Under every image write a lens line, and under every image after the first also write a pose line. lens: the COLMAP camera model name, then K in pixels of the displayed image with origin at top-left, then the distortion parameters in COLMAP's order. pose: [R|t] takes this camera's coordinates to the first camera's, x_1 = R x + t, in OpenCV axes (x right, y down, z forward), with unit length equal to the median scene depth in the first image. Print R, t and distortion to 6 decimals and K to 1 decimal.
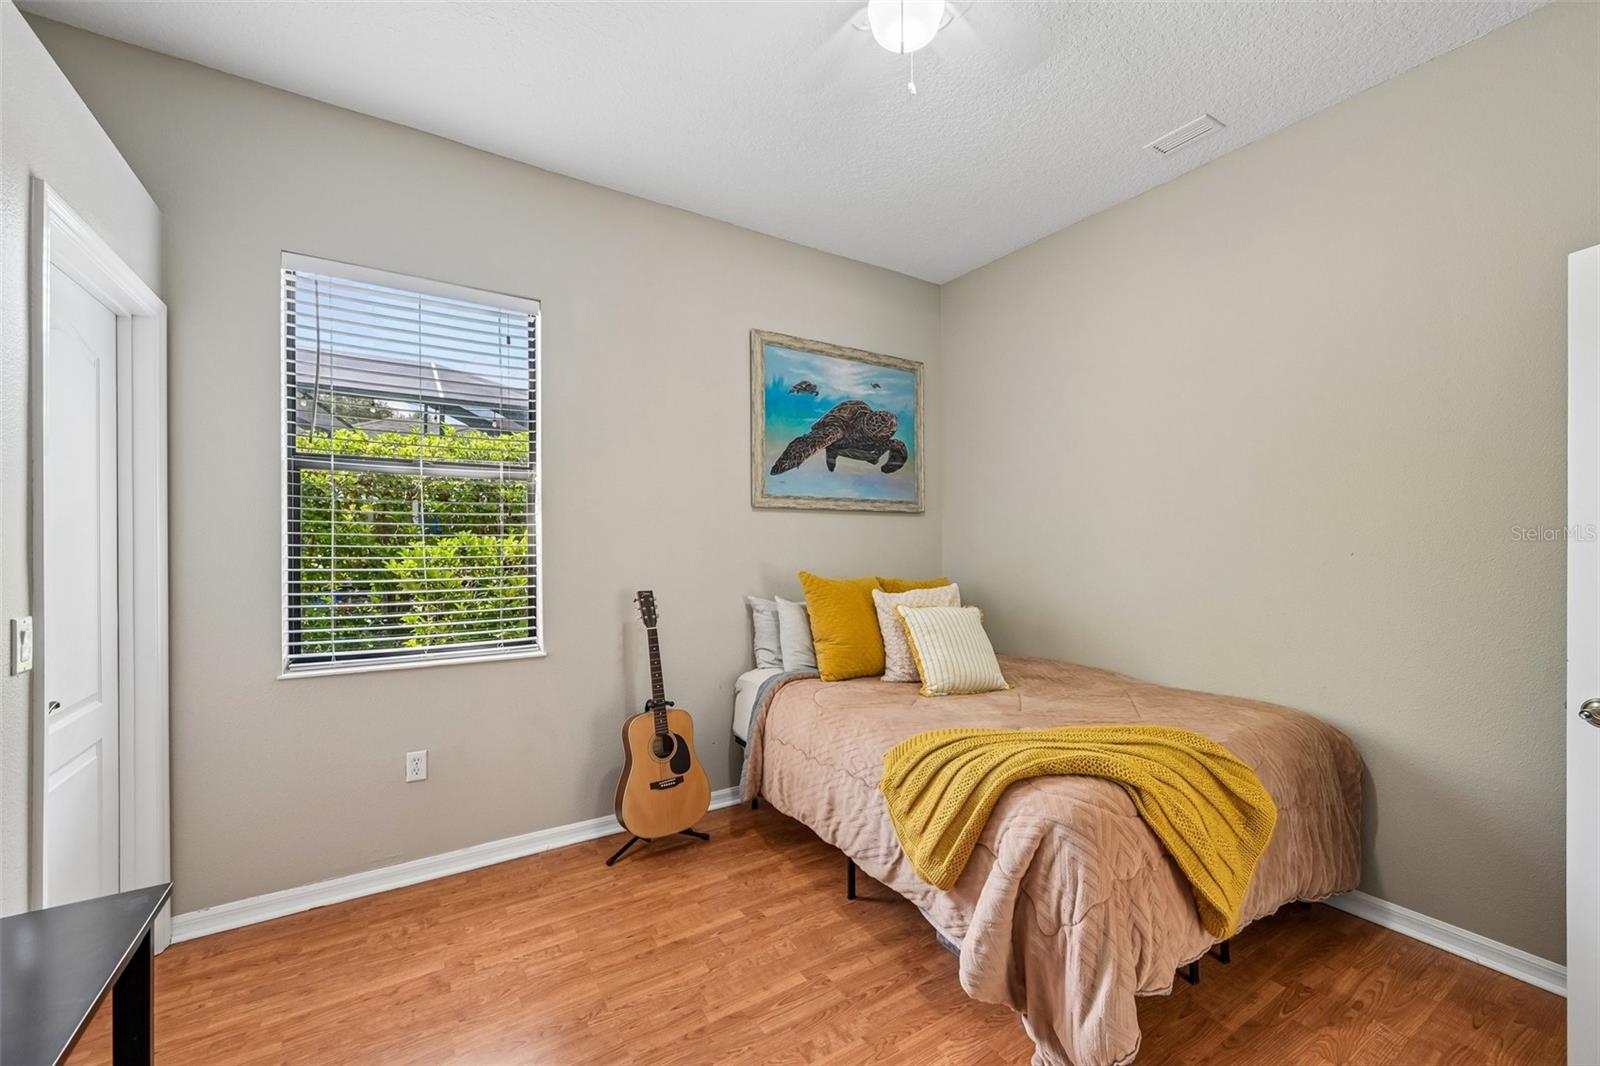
lens RADIAL K [[631.3, 0, 798.8], [0, 631.3, 534.4], [0, 0, 1]] dist [-0.000249, -0.000004]
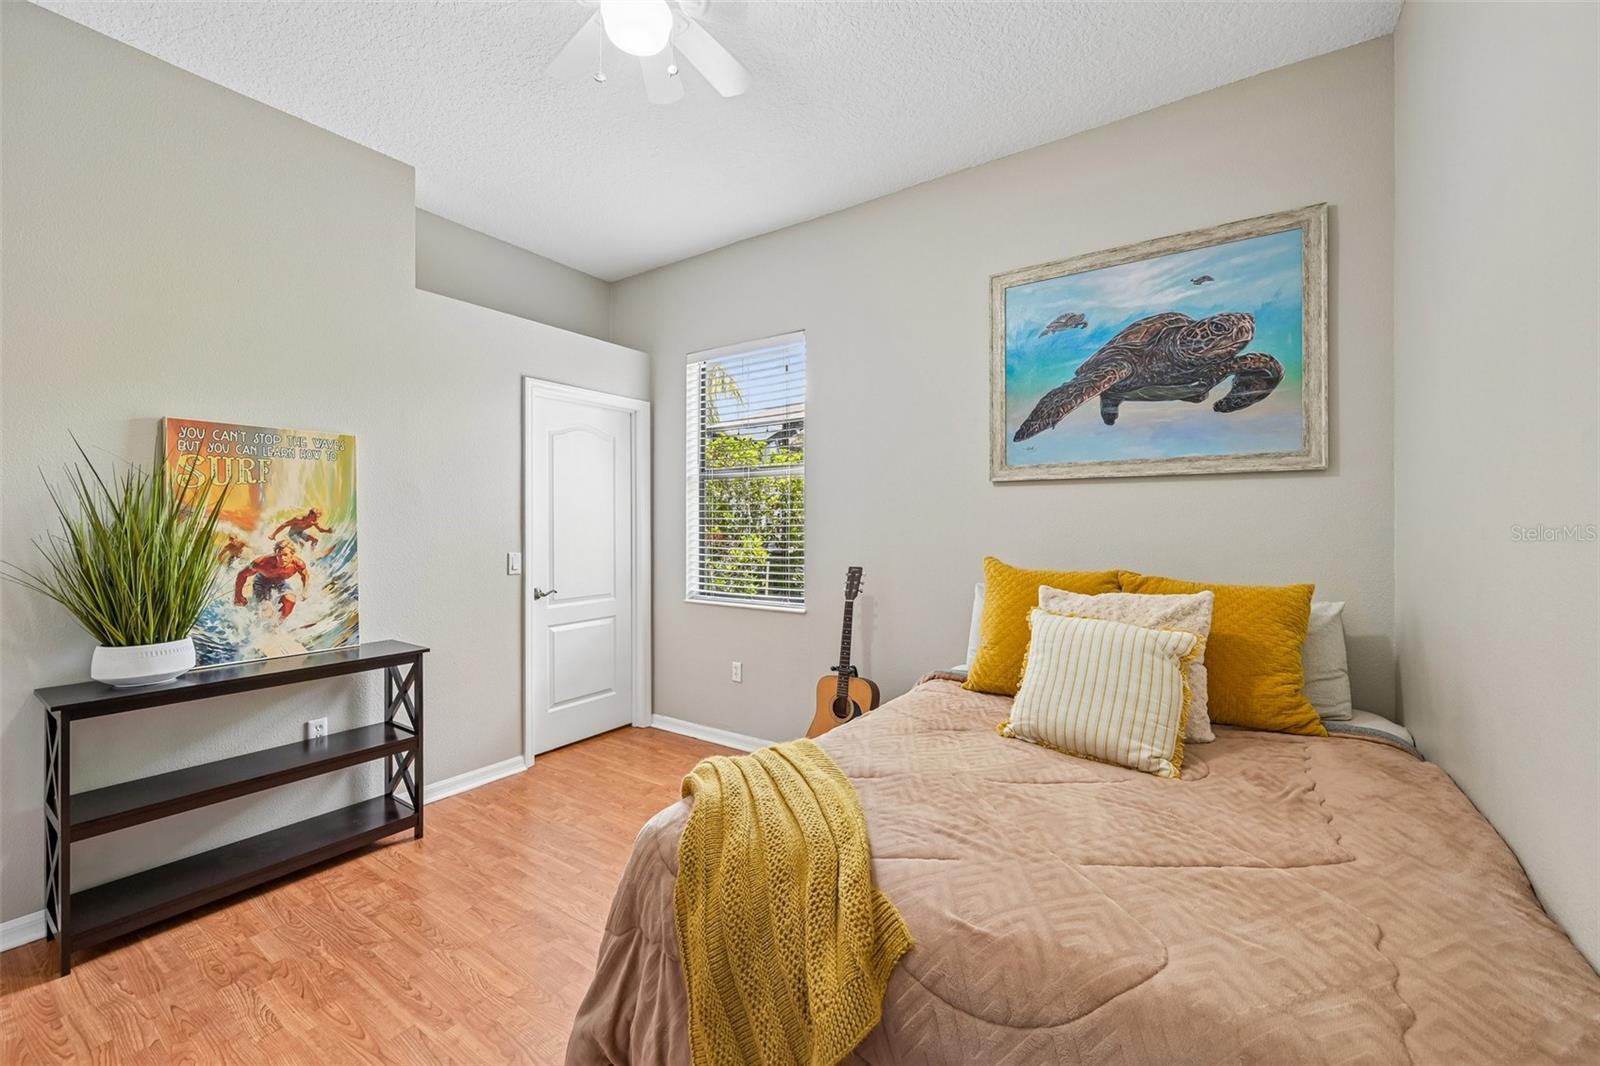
lens RADIAL K [[631.3, 0, 798.8], [0, 631.3, 534.4], [0, 0, 1]] dist [-0.000249, -0.000004]
pose [[0.406825, 0.014008, -0.913399, 0.577895], [0.015210, 0.999640, 0.022105, 0.005600], [0.913380, -0.022885, 0.406465, 0.369979]]
